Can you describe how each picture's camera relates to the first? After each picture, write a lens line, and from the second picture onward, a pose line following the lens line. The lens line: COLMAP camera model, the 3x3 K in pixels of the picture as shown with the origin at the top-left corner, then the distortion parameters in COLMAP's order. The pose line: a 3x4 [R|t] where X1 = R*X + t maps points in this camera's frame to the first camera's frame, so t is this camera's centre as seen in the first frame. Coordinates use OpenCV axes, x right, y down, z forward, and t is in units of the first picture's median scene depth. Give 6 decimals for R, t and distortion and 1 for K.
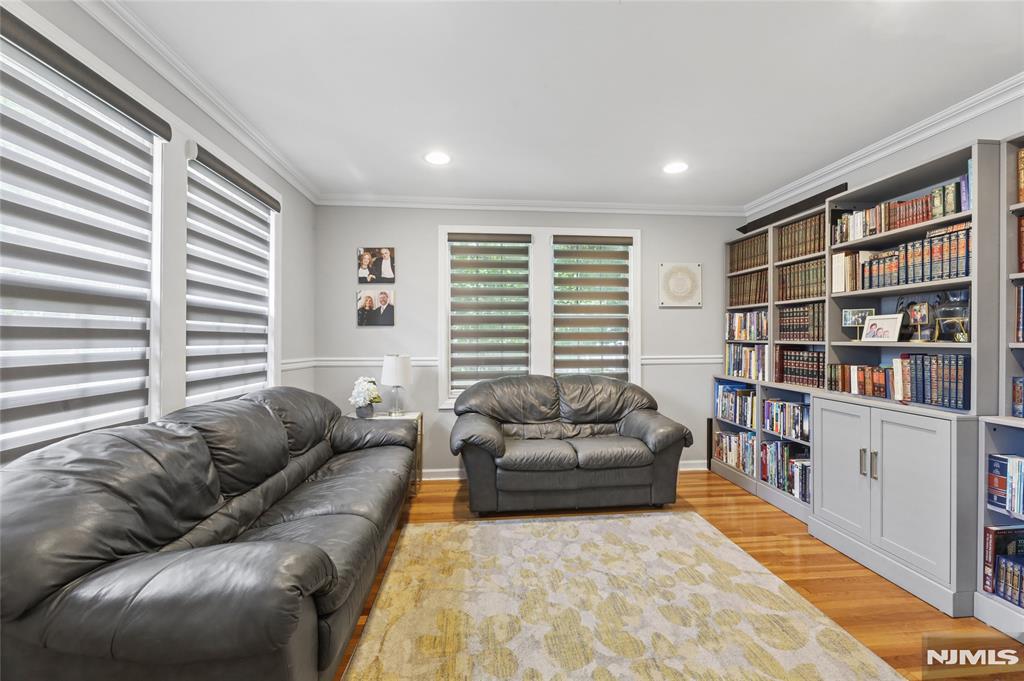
lens RADIAL K [[422.1, 0, 509.2], [0, 422.1, 339.7], [0, 0, 1]] dist [-0.003601, 0.000228]
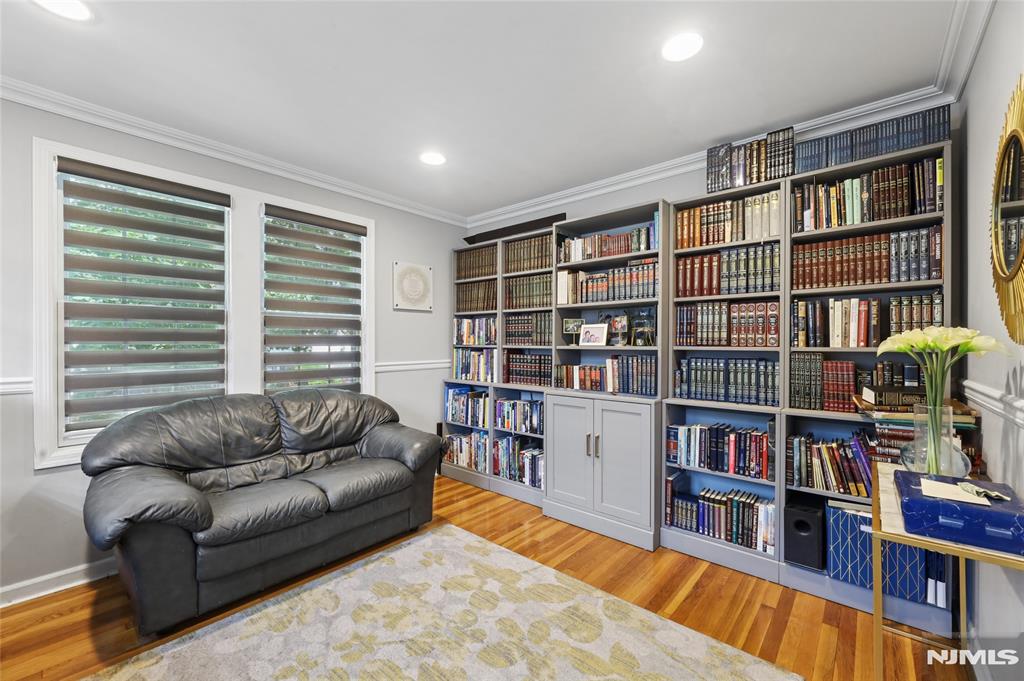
lens RADIAL K [[422.1, 0, 520.7], [0, 422.1, 346.4], [0, 0, 1]] dist [-0.003601, 0.000228]
pose [[0.722231, -0.003484, 0.691643, -0.108944], [0.001117, 0.999992, 0.003871, 0.001200], [-0.691651, -0.002023, 0.722229, 0.202604]]
